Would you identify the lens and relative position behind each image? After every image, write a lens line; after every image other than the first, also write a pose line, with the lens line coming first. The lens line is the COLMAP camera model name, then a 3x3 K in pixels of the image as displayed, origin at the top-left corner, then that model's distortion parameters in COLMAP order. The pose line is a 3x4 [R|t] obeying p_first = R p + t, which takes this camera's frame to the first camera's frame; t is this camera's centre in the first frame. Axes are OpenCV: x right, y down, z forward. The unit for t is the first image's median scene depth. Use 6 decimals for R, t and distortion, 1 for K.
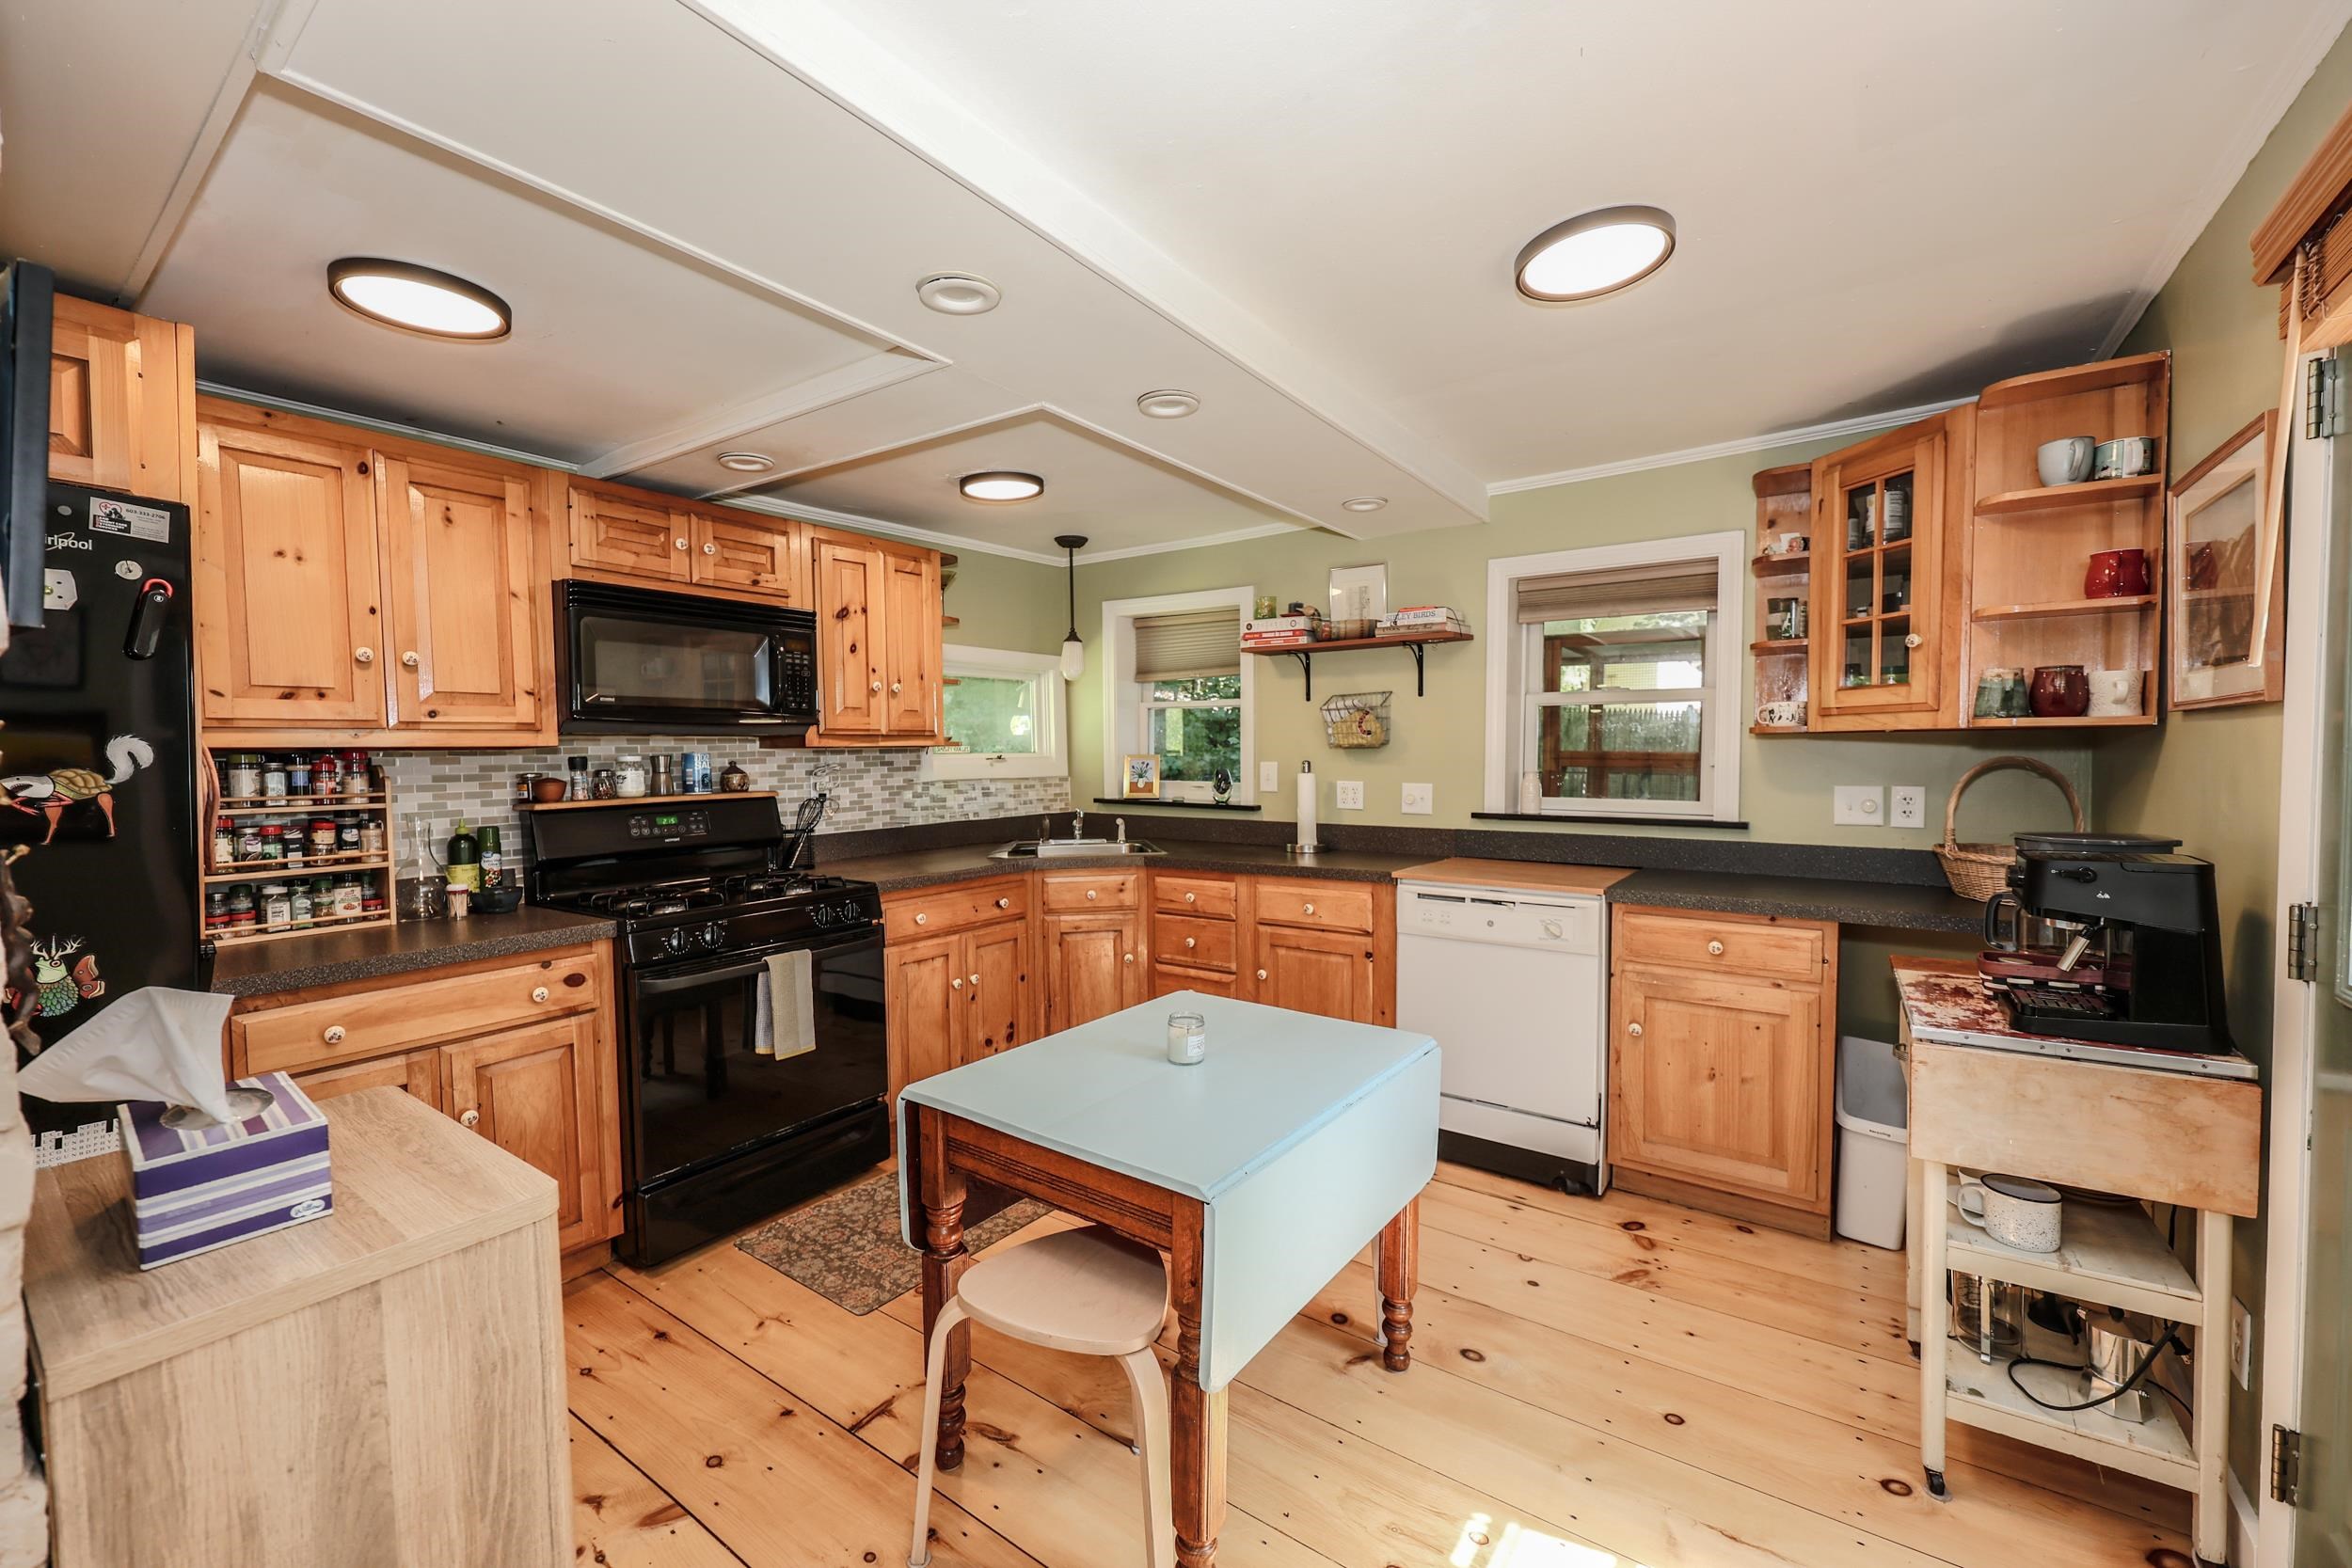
lens RADIAL K [[937.5, 0, 1162.0], [0, 937.5, 783.1], [0, 0, 1]] dist [-0.000378, 0.000157]
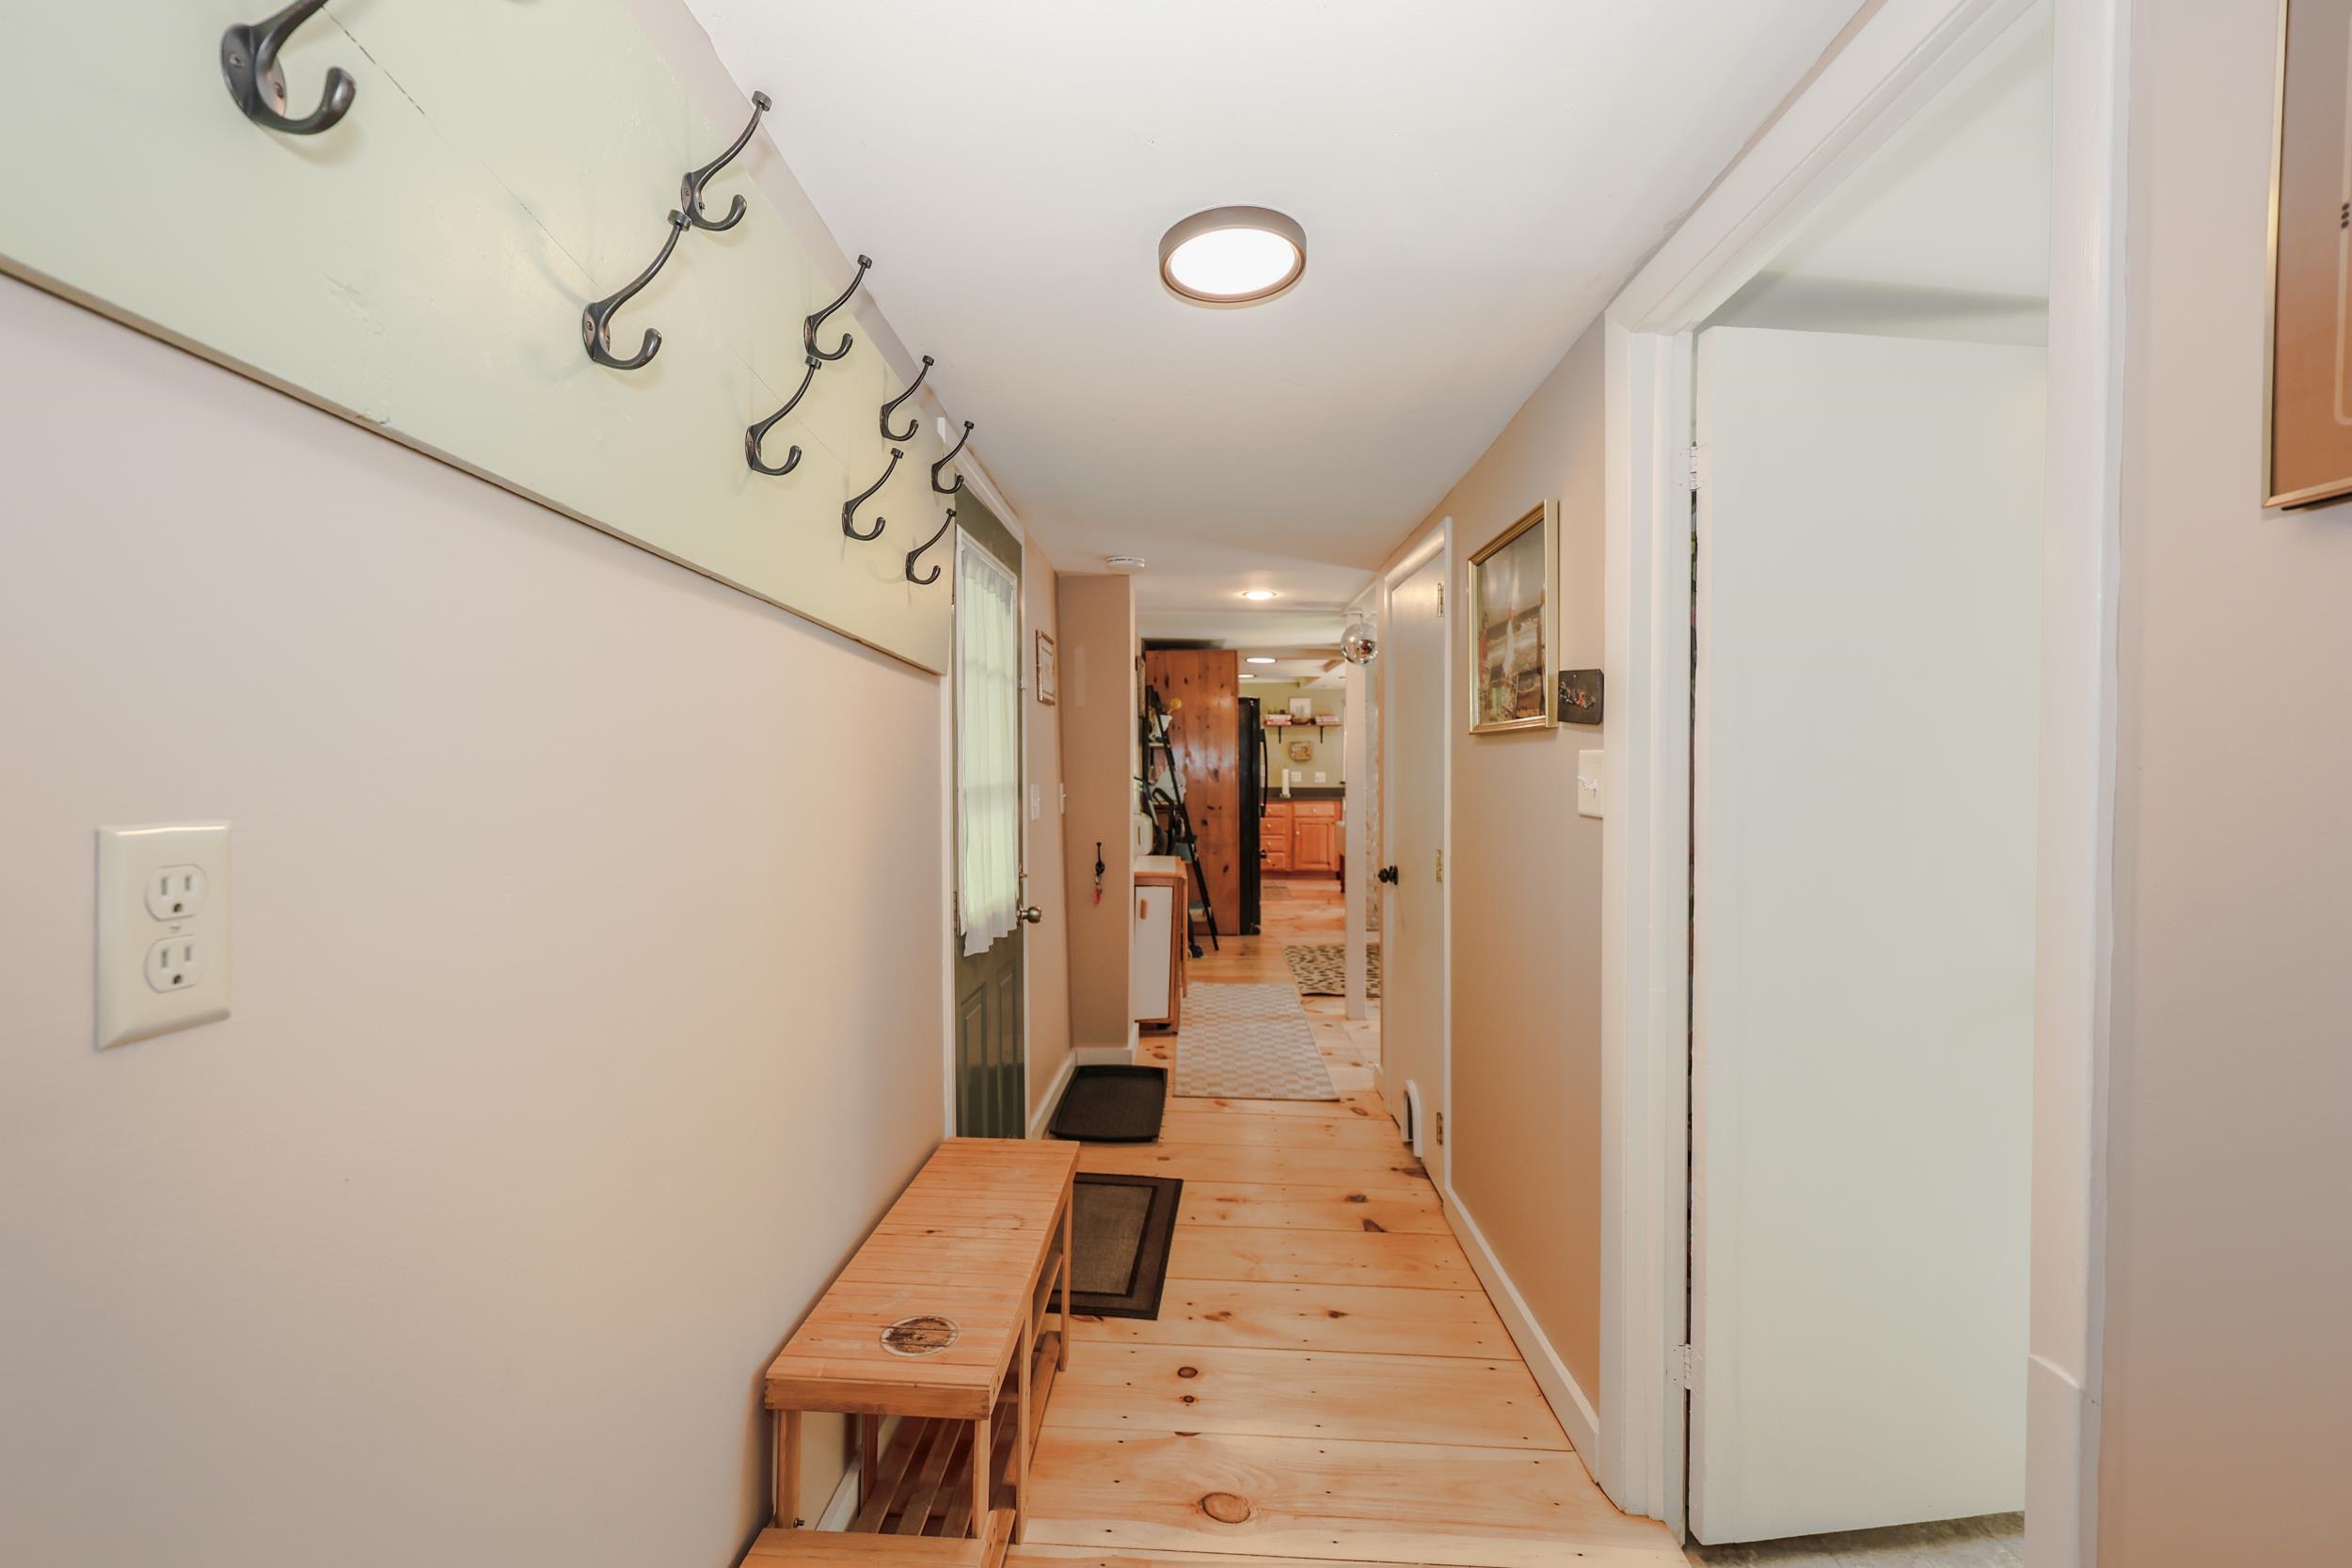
lens RADIAL K [[956.5, 0, 1163.5], [0, 956.5, 790.9], [0, 0, 1]] dist [0.002834, 0.000341]
pose [[0.837374, -0.003605, 0.546619, -2.217643], [0.009715, 0.999918, -0.008288, 0.095710], [-0.546545, 0.012251, 0.837340, -1.563694]]
